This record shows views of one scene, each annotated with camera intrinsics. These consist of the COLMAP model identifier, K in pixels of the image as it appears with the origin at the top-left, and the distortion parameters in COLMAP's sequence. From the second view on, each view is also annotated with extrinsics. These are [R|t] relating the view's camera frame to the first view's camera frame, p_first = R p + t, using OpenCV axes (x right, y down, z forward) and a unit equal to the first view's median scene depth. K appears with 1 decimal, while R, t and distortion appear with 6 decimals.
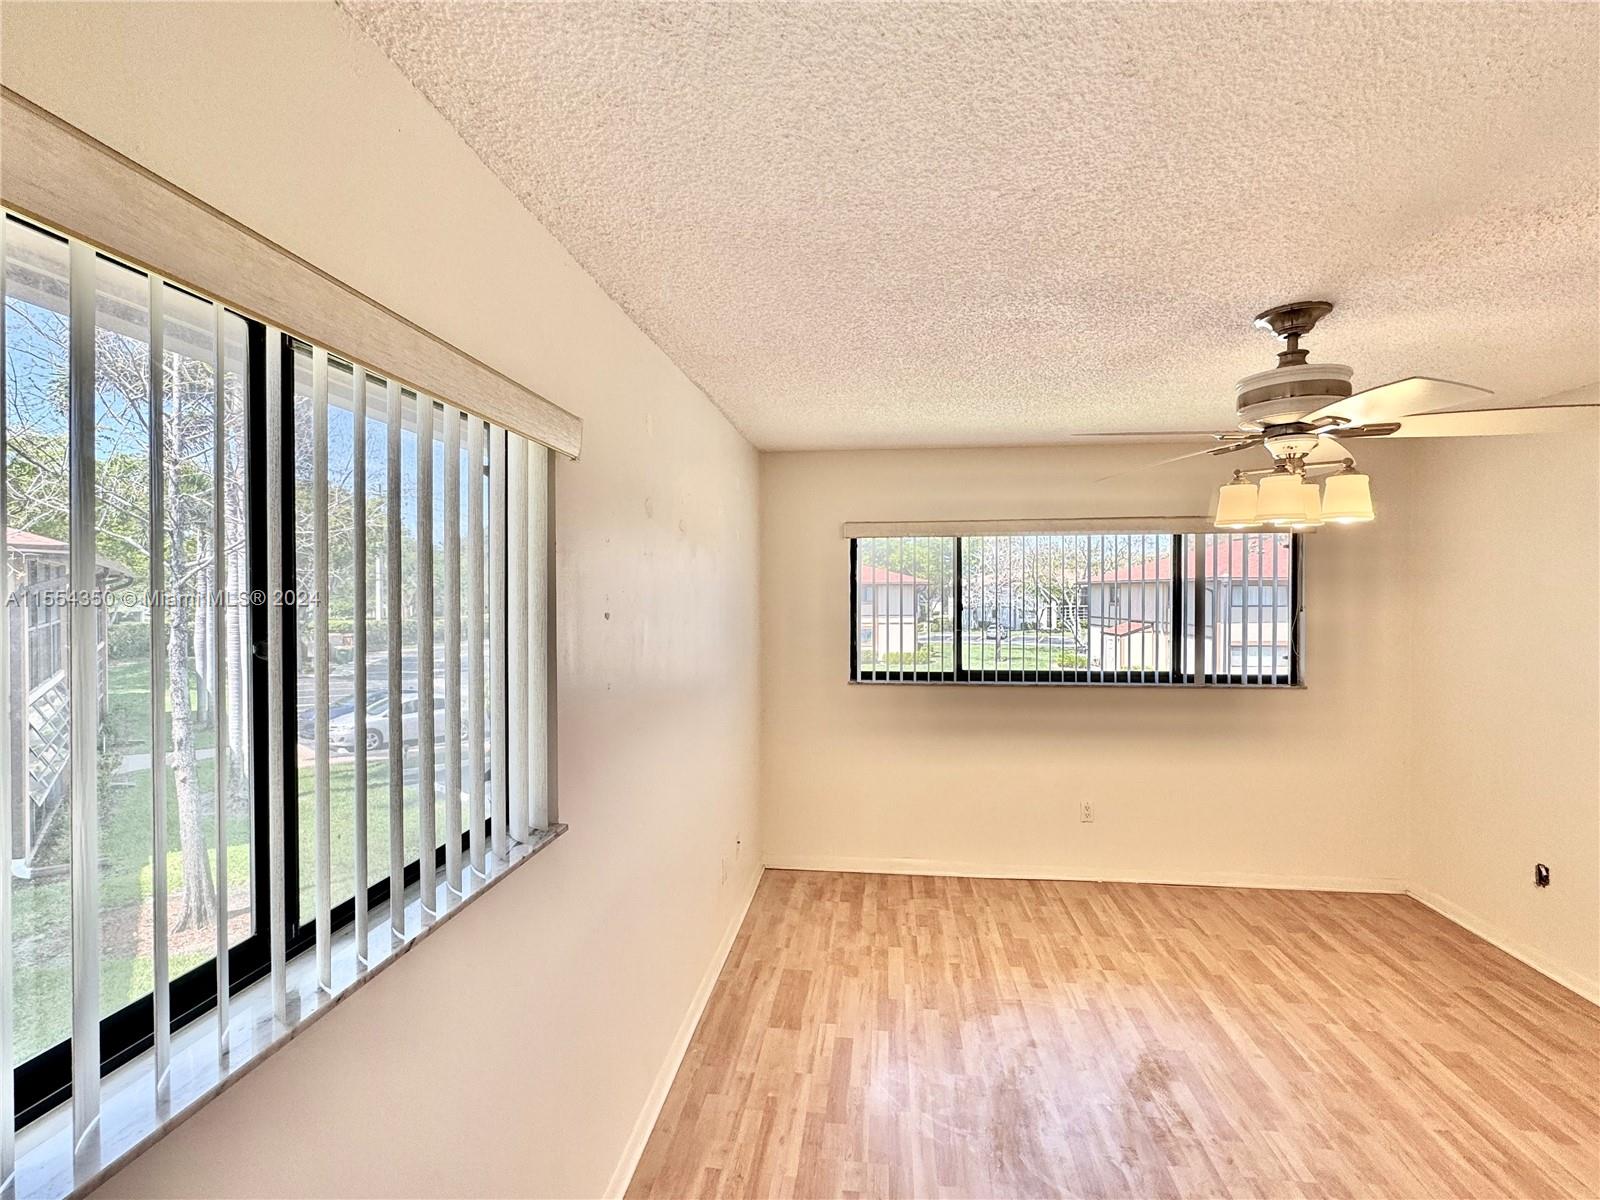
lens RADIAL K [[742.1, 0, 798.3], [0, 742.1, 592.8], [0, 0, 1]] dist [-0.002157, -0.000068]
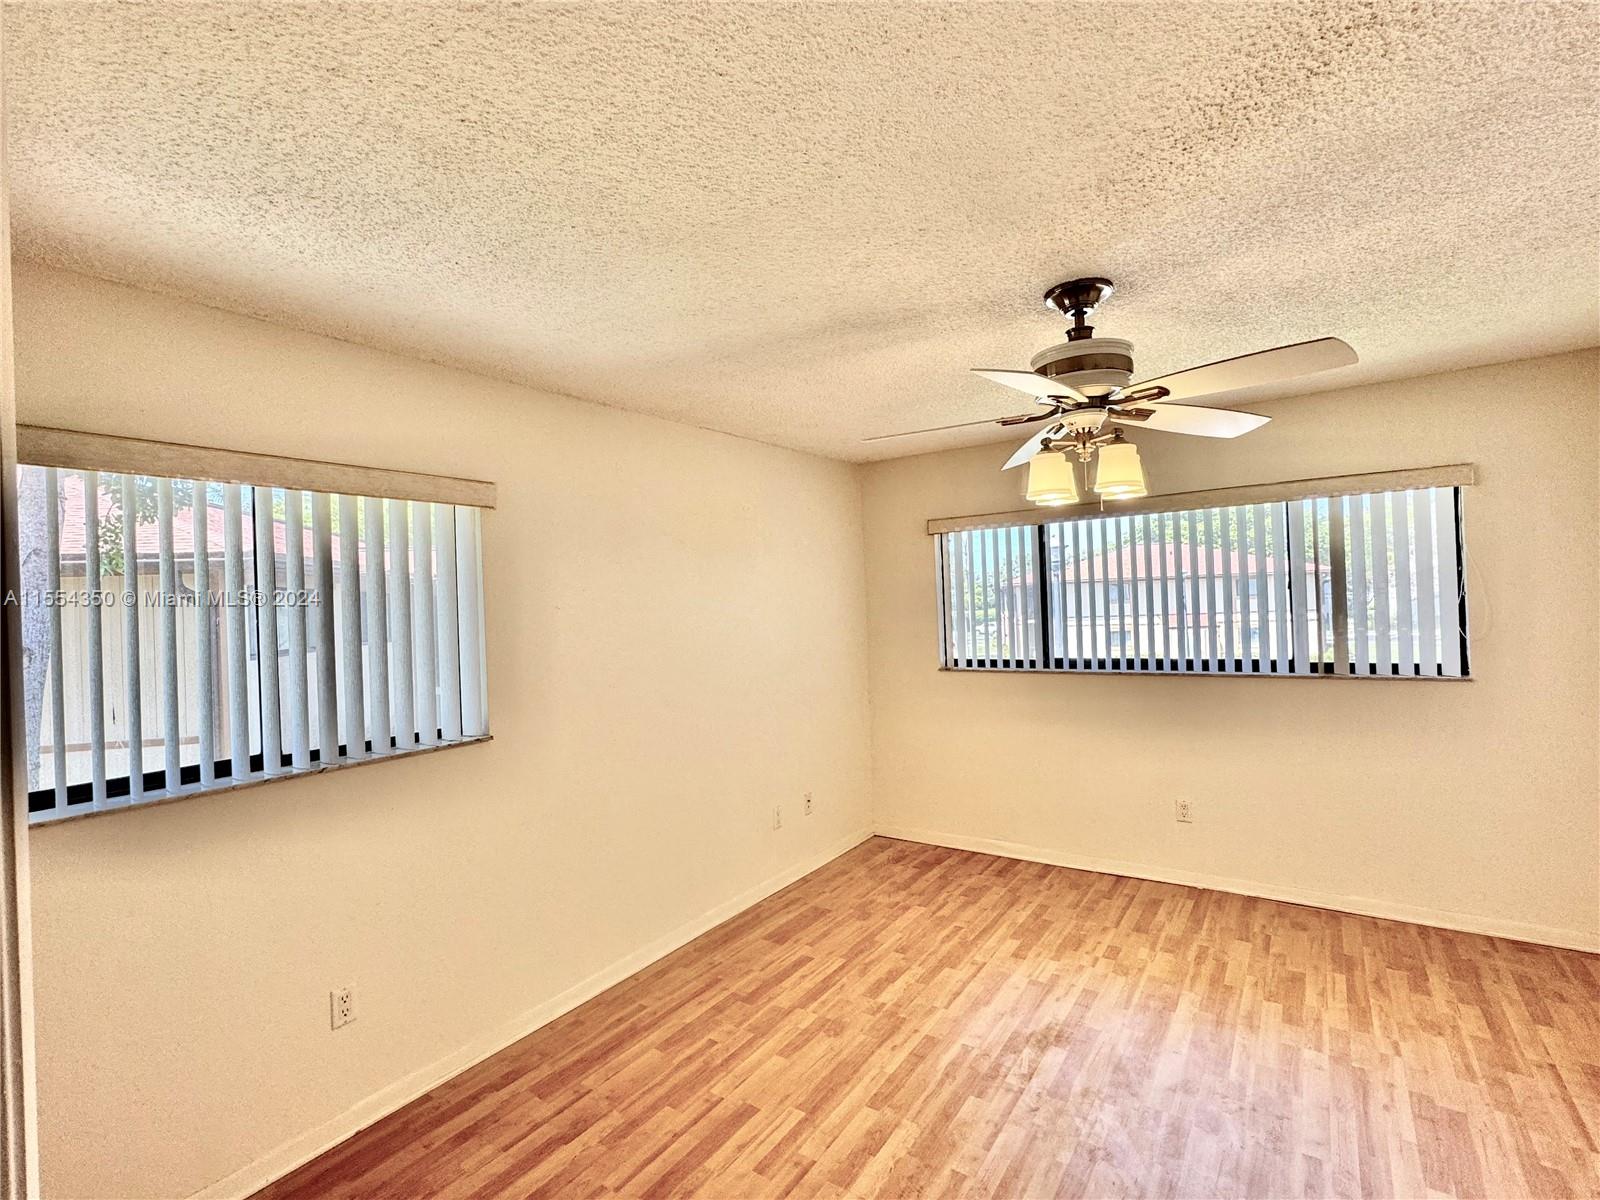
lens RADIAL K [[742.1, 0, 796.0], [0, 742.1, 604.6], [0, 0, 1]] dist [-0.002157, -0.000068]
pose [[0.882804, -0.031343, -0.468696, 0.503075], [0.037254, 0.999300, 0.003344, 0.021297], [0.468263, -0.020413, 0.883353, -0.046718]]
